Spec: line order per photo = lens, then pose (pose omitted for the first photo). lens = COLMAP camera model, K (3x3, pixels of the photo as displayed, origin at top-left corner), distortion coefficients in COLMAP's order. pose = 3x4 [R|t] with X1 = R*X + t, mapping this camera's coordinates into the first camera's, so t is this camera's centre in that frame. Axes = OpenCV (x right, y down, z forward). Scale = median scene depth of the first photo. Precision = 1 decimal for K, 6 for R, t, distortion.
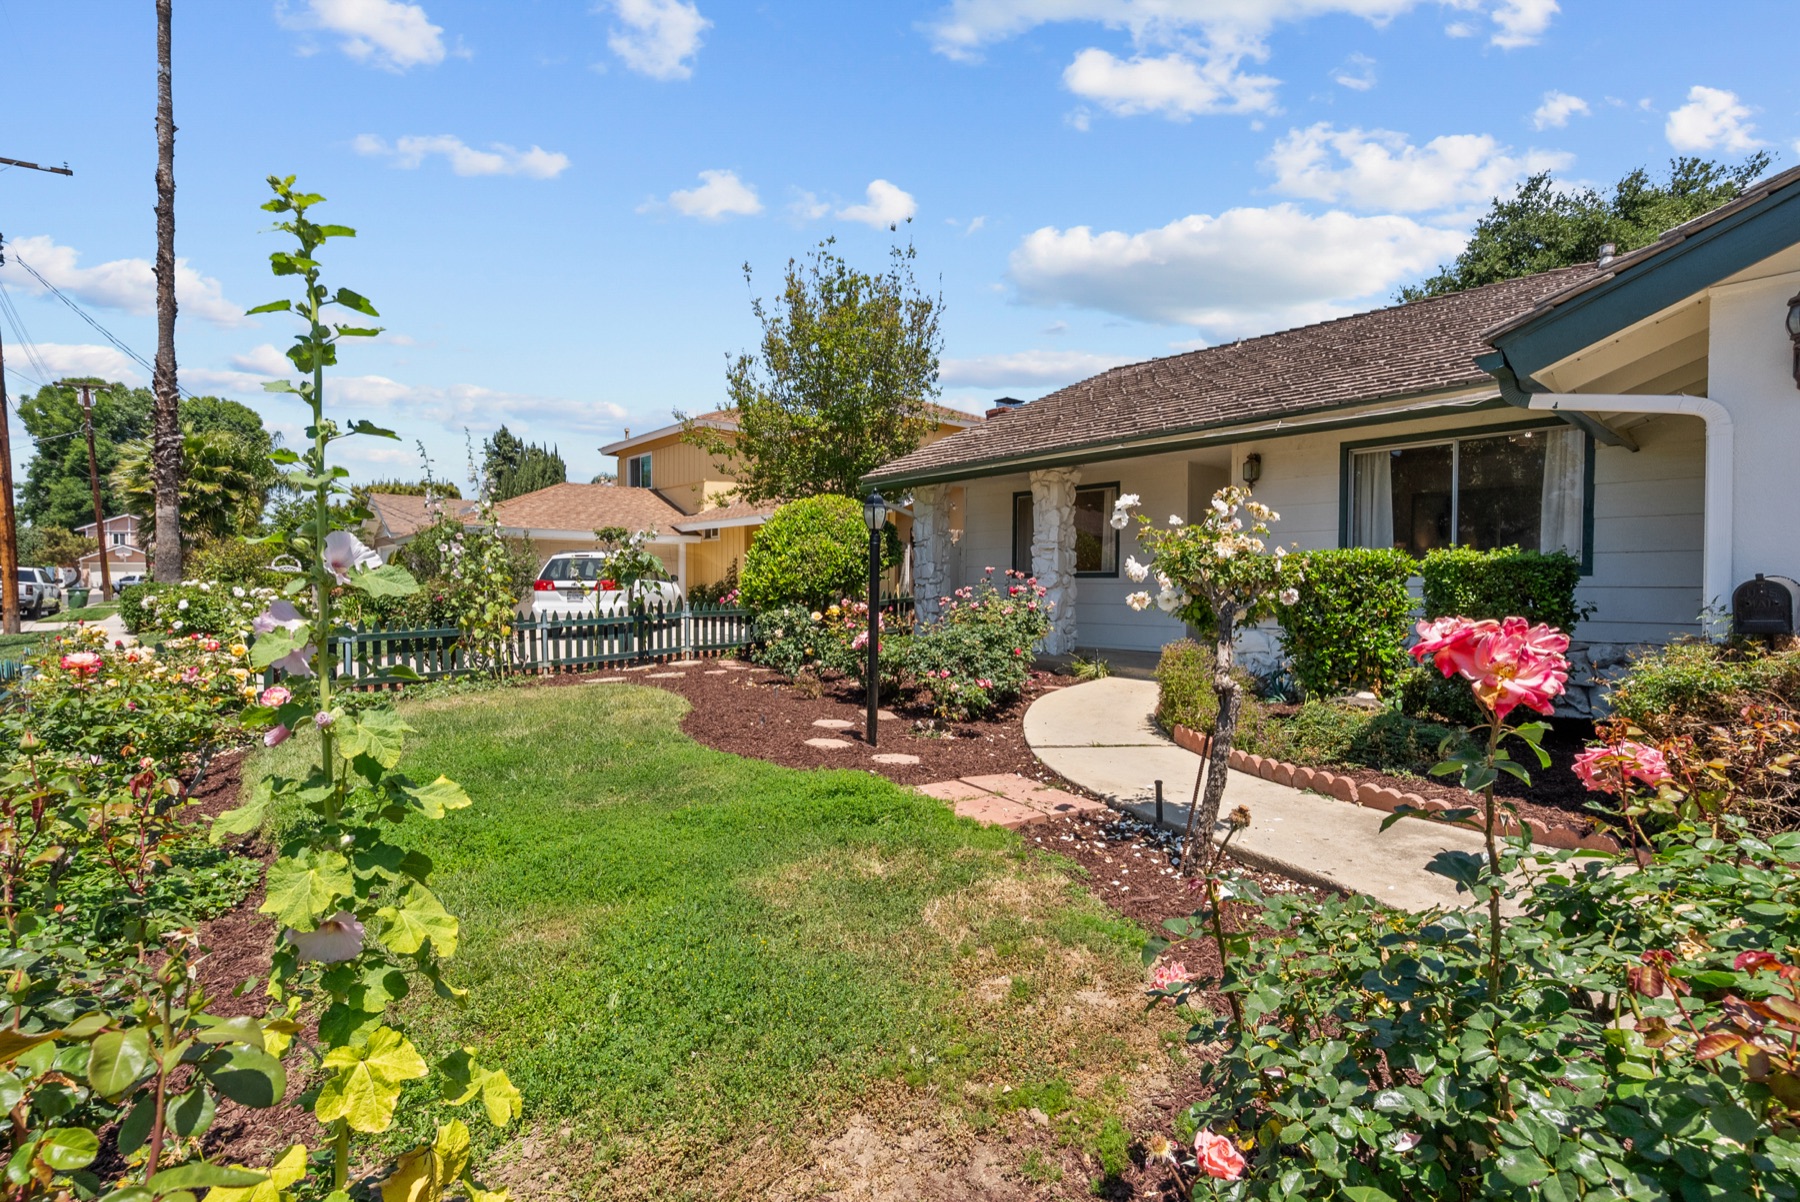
lens RADIAL K [[828.4, 0, 887.7], [0, 828.4, 595.8], [0, 0, 1]] dist [-0.003347, 0.002709]
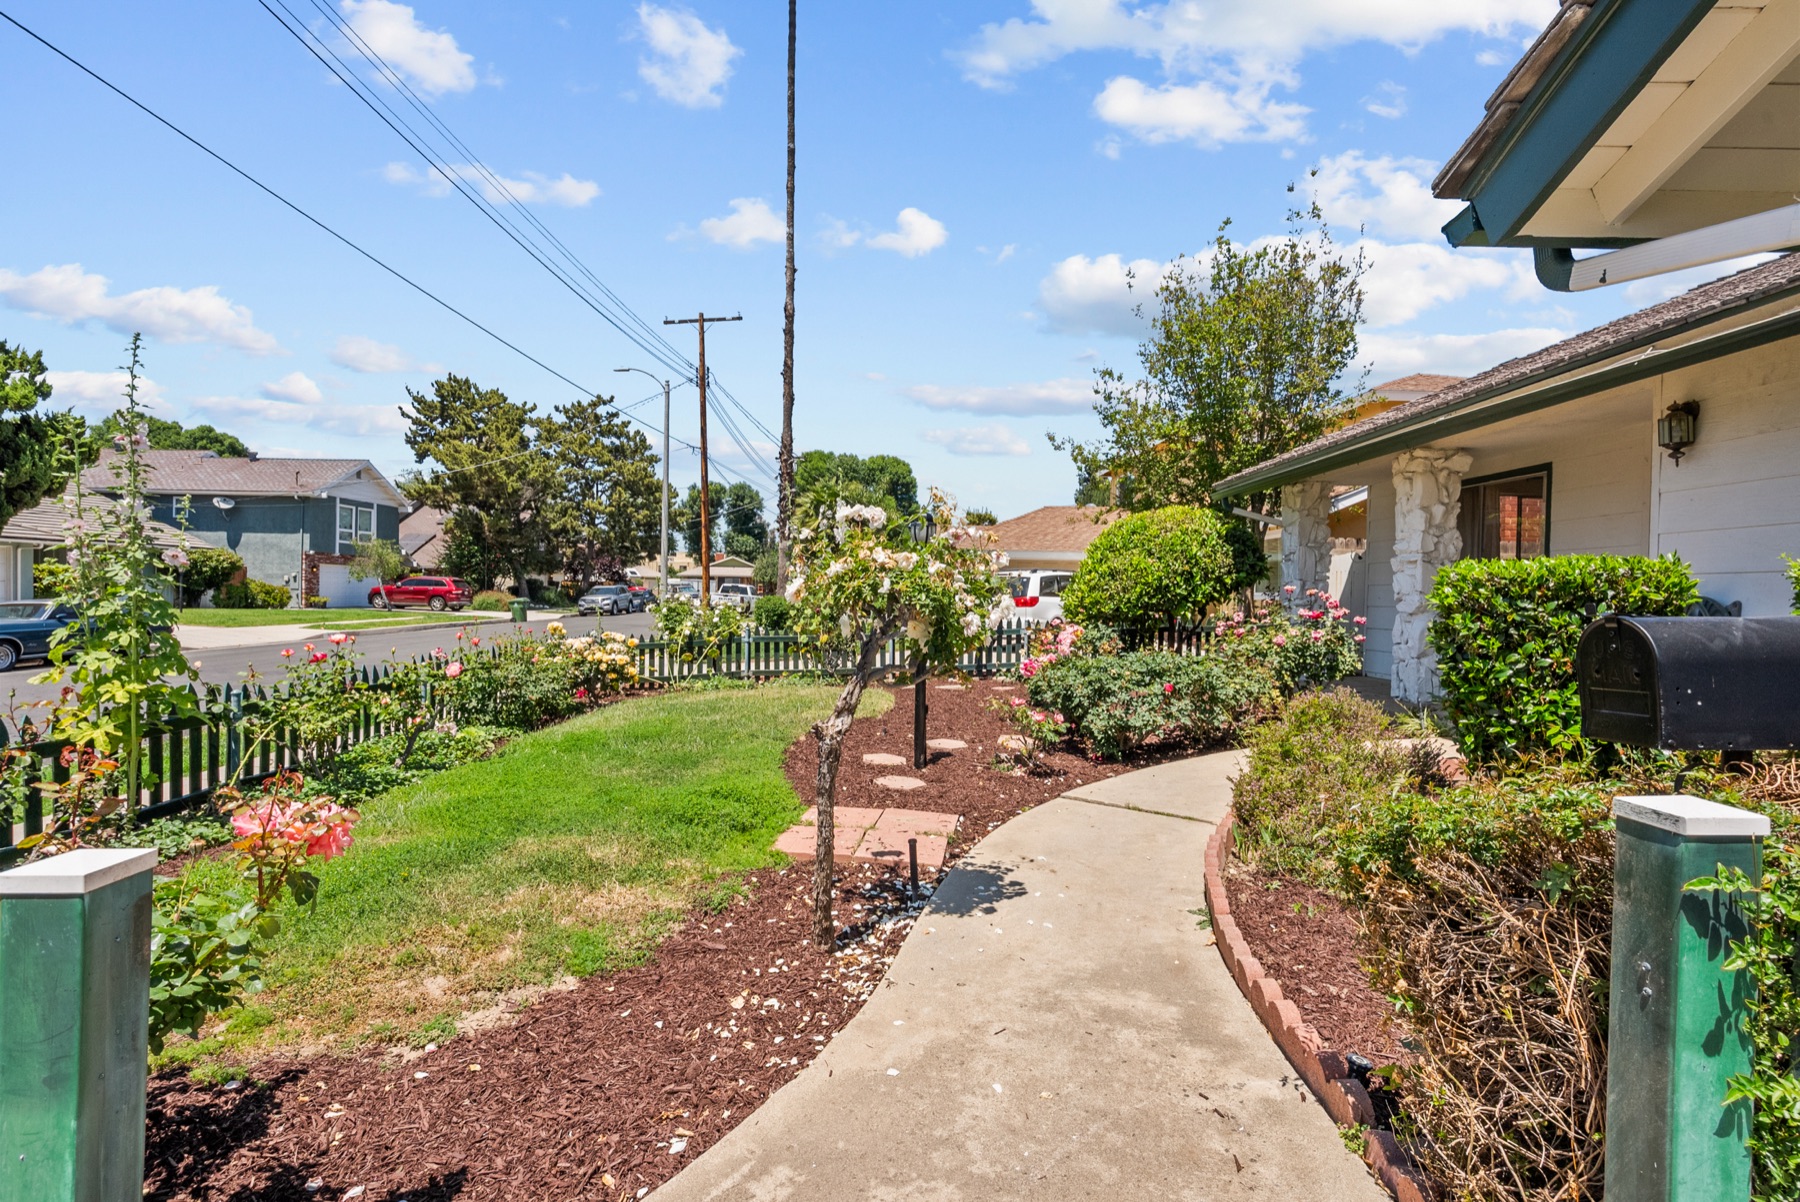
lens RADIAL K [[828.4, 0, 897.3], [0, 828.4, 588.6], [0, 0, 1]] dist [-0.003347, 0.002709]
pose [[0.758159, 0.003588, -0.652059, 0.326533], [-0.023038, 0.999508, -0.021286, -0.005089], [0.651662, 0.031161, 0.757869, 0.129434]]
